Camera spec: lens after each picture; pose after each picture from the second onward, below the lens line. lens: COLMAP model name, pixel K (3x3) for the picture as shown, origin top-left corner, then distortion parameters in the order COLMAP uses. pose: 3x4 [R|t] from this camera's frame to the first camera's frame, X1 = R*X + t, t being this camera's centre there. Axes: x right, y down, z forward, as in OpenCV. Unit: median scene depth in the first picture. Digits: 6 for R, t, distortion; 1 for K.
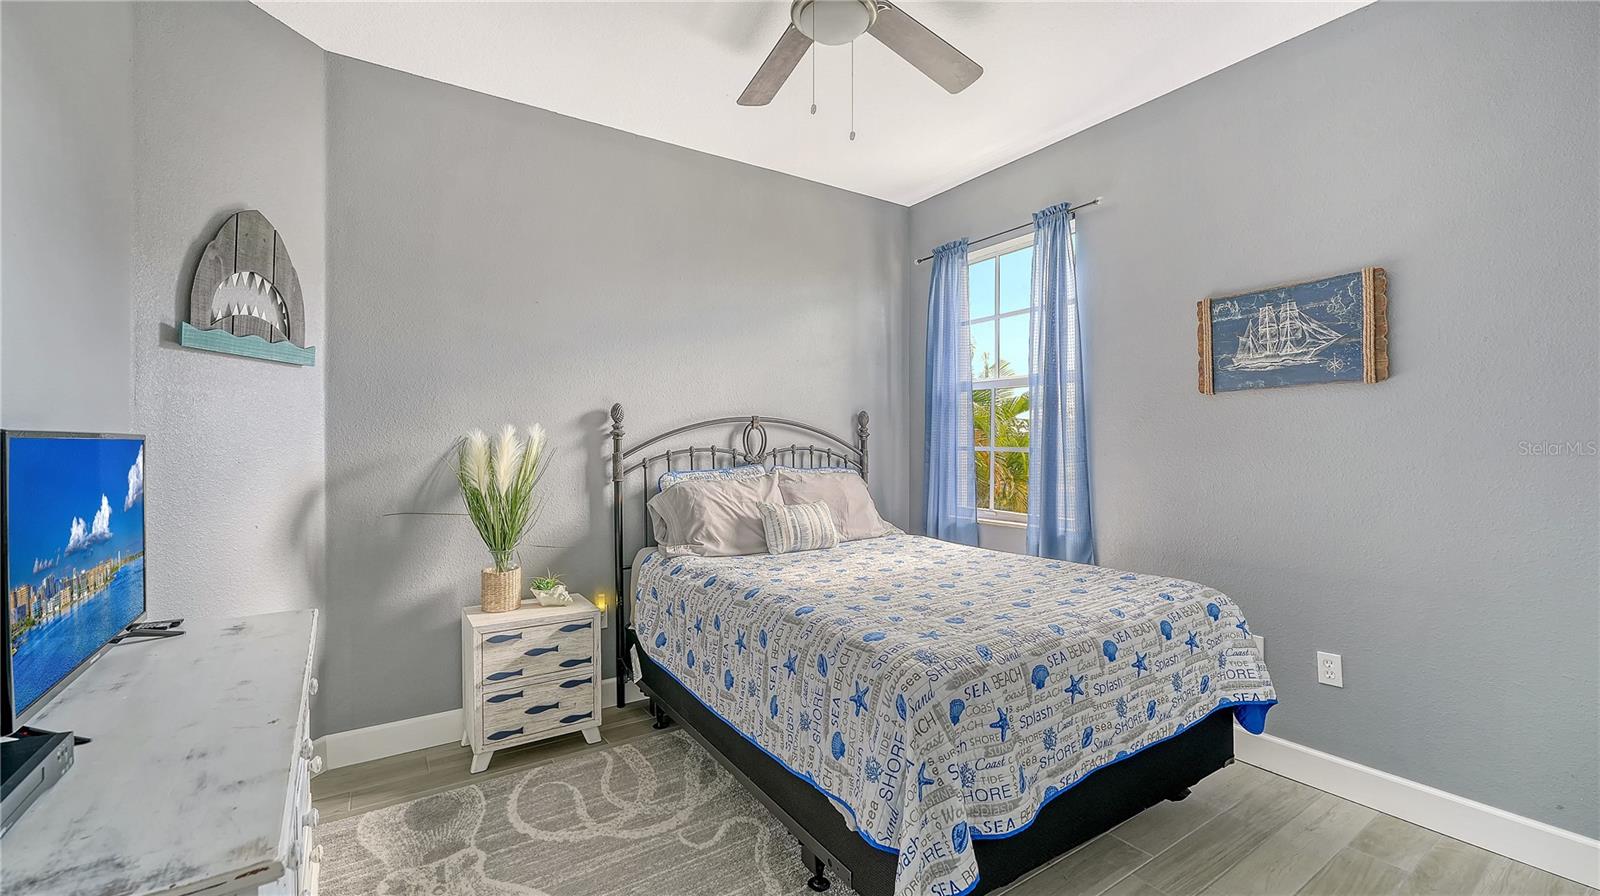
lens RADIAL K [[656.3, 0, 797.9], [0, 656.3, 428.6], [0, 0, 1]] dist [0.002618, -0.000048]
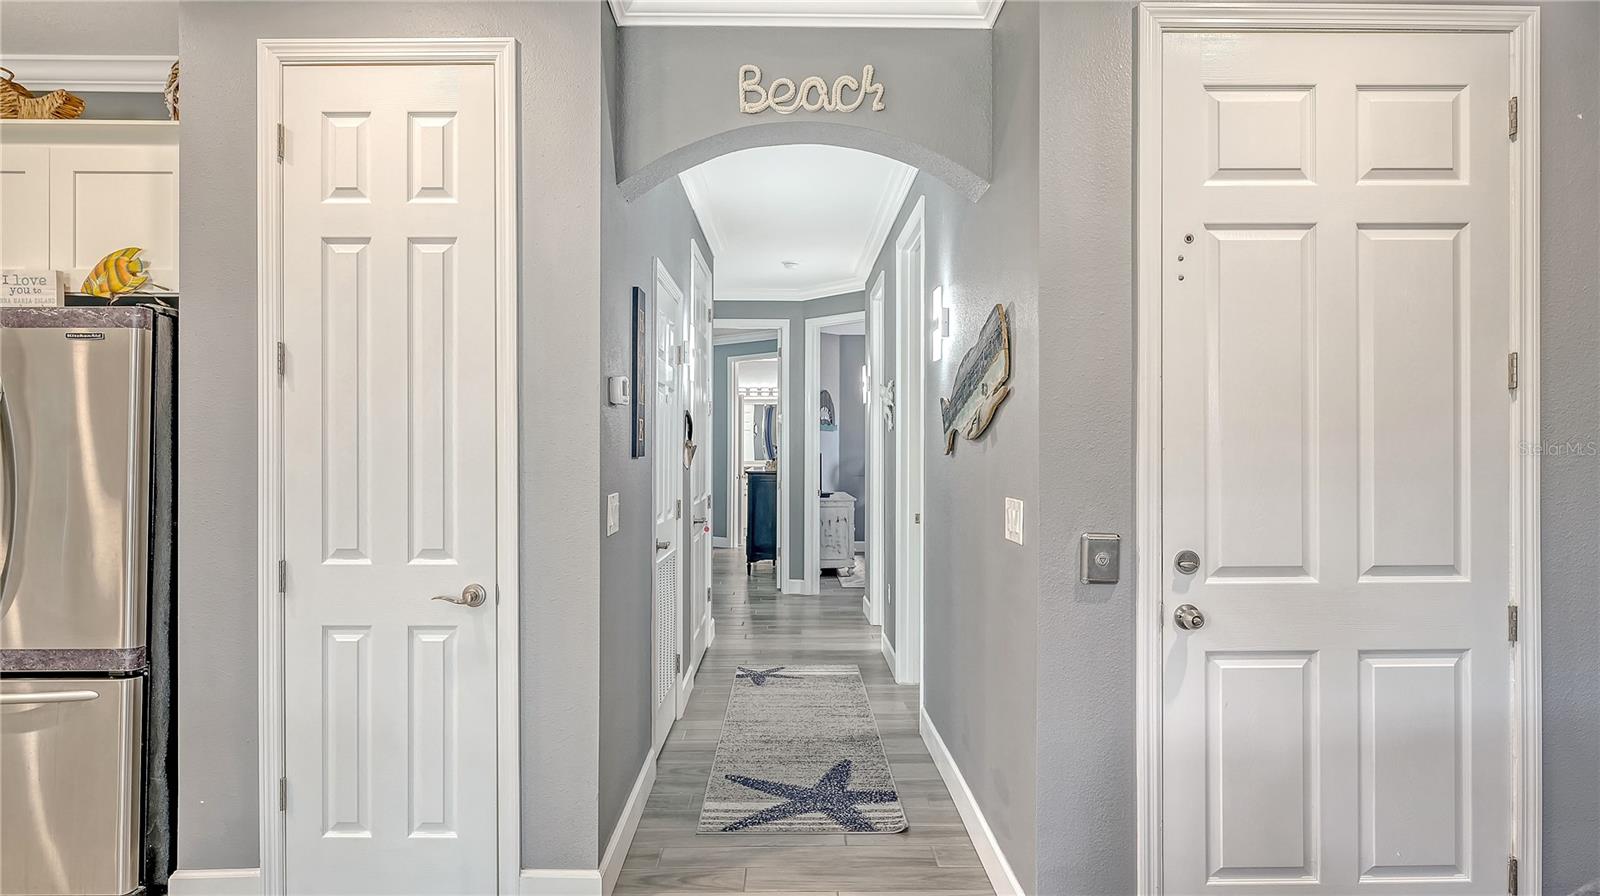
lens RADIAL K [[892.1, 0, 800.0], [0, 892.1, 448.0], [0, 0, 1]] dist [-0.002310, 0.000142]
pose [[0.837280, 0.005236, -0.546750, 1.433796], [0.012477, 0.999511, 0.028679, -0.121793], [0.546632, -0.030834, 0.836805, -2.614033]]
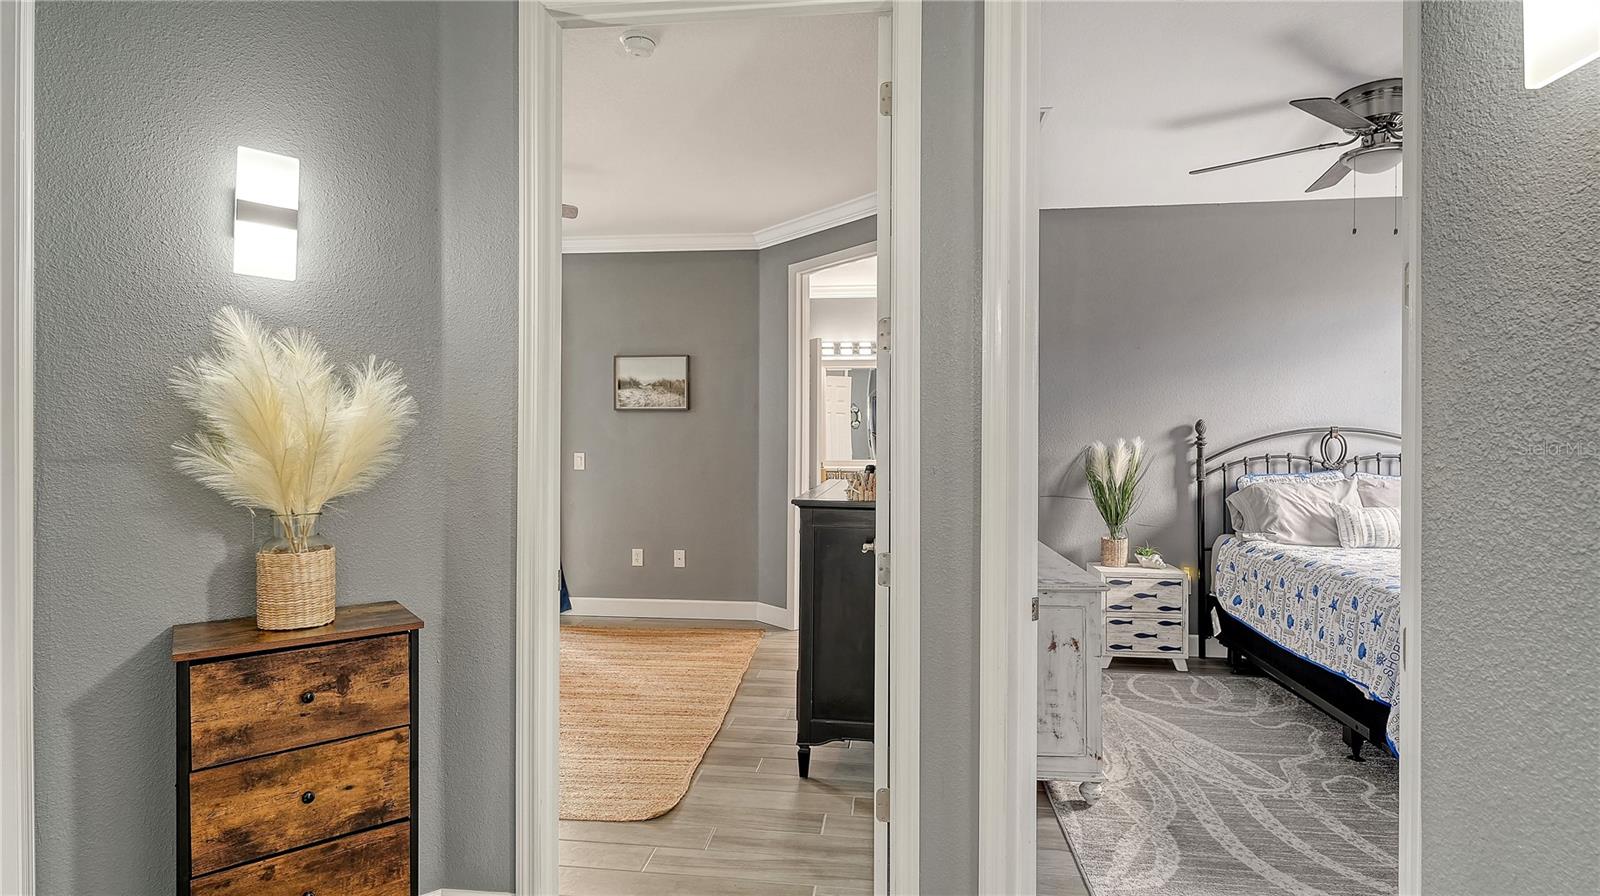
lens RADIAL K [[792.9, 0, 806.9], [0, 792.9, 453.4], [0, 0, 1]] dist [-0.000438, 0.000095]
pose [[0.760917, 0.012938, -0.648720, 0.159971], [0.014230, 0.999228, 0.036620, -0.044937], [0.648693, -0.037096, 0.760146, -0.748142]]
